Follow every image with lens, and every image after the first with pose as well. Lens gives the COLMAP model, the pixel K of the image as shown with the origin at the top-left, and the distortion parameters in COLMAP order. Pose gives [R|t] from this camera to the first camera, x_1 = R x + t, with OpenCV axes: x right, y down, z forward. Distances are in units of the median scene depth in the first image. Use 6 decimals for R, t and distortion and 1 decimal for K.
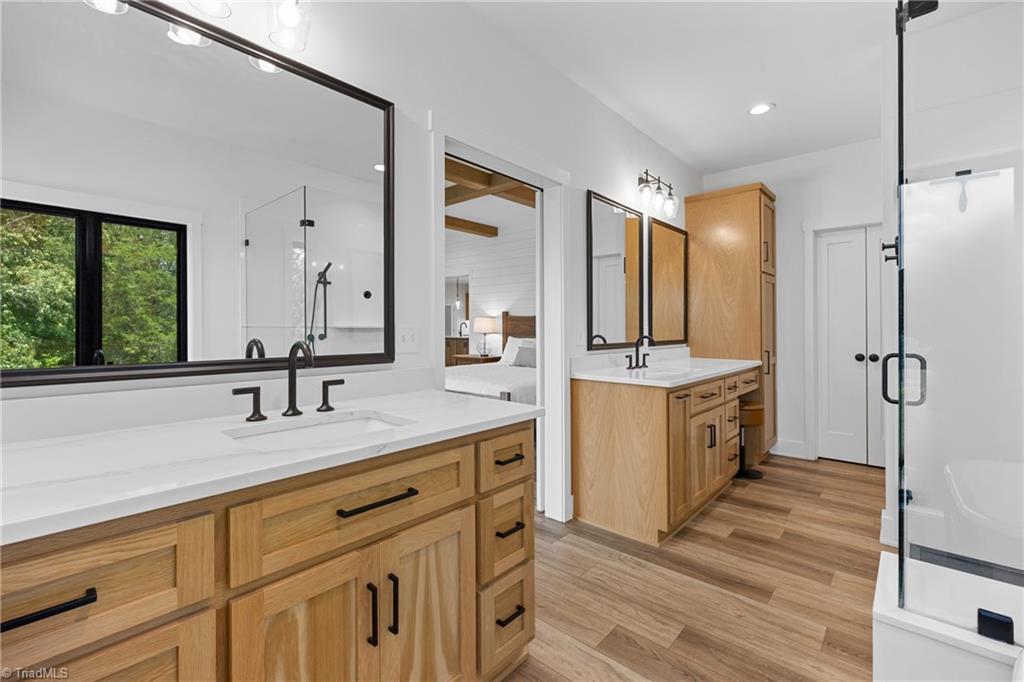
lens RADIAL K [[444.1, 0, 512.0], [0, 444.1, 336.0], [0, 0, 1]] dist [-0.013011, 0.000031]
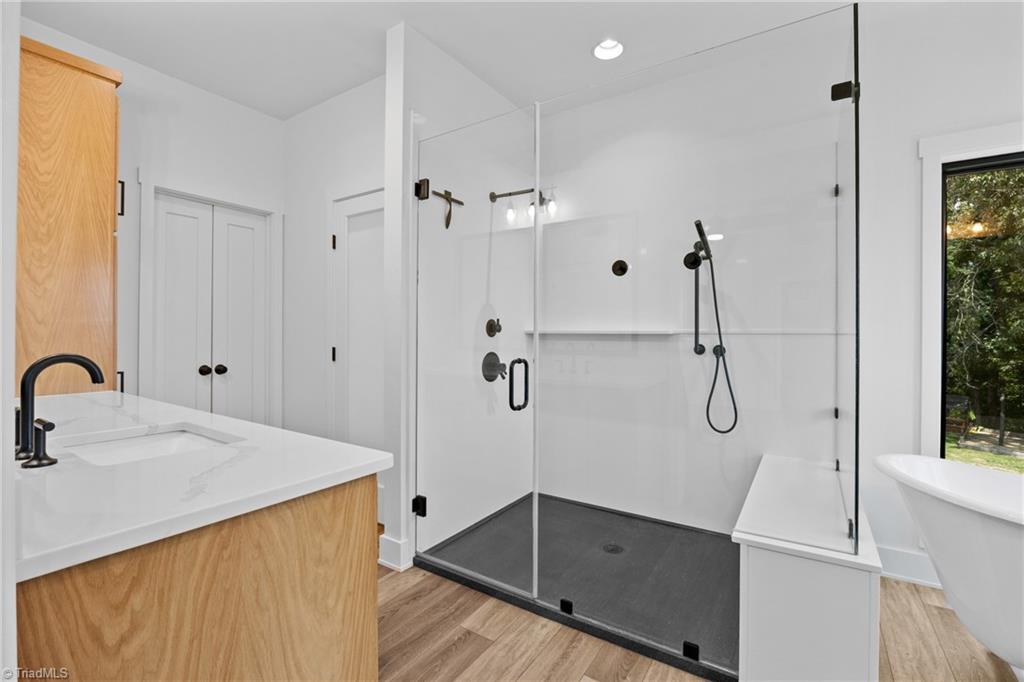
lens RADIAL K [[444.1, 0, 512.0], [0, 444.1, 336.0], [0, 0, 1]] dist [-0.013011, 0.000031]
pose [[-0.132542, -0.001386, 0.991176, -0.123781], [0.013024, 0.999910, 0.003140, -0.016175], [-0.991092, 0.013325, -0.132512, 1.229389]]
